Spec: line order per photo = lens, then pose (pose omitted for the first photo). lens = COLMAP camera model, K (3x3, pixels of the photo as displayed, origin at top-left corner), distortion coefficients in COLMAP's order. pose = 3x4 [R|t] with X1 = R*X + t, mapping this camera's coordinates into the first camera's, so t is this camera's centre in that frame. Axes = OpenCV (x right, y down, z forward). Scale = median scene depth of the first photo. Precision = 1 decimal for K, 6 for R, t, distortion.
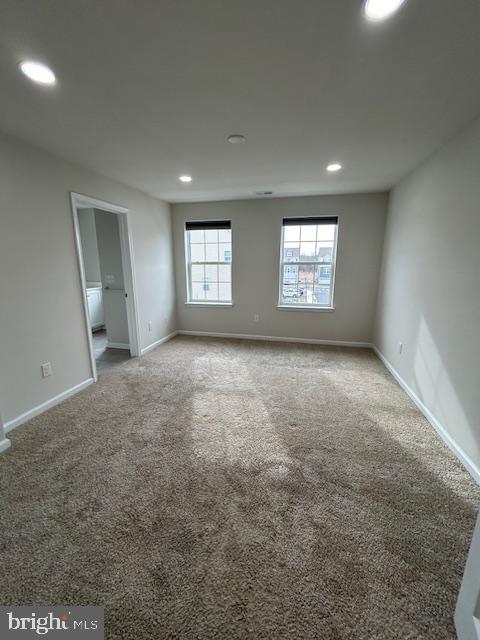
lens RADIAL K [[262.8, 0, 237.7], [0, 262.8, 318.4], [0, 0, 1]] dist [-0.002621, 0.000347]
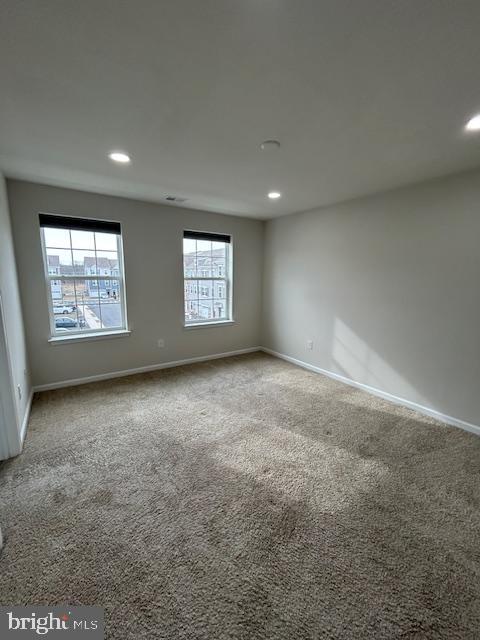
lens RADIAL K [[262.8, 0, 234.5], [0, 262.8, 319.9], [0, 0, 1]] dist [-0.002621, 0.000347]
pose [[0.670796, -0.118911, 0.732047, -0.454641], [0.142904, 0.989289, 0.029750, -0.080664], [-0.727744, 0.084656, 0.680604, 0.302895]]
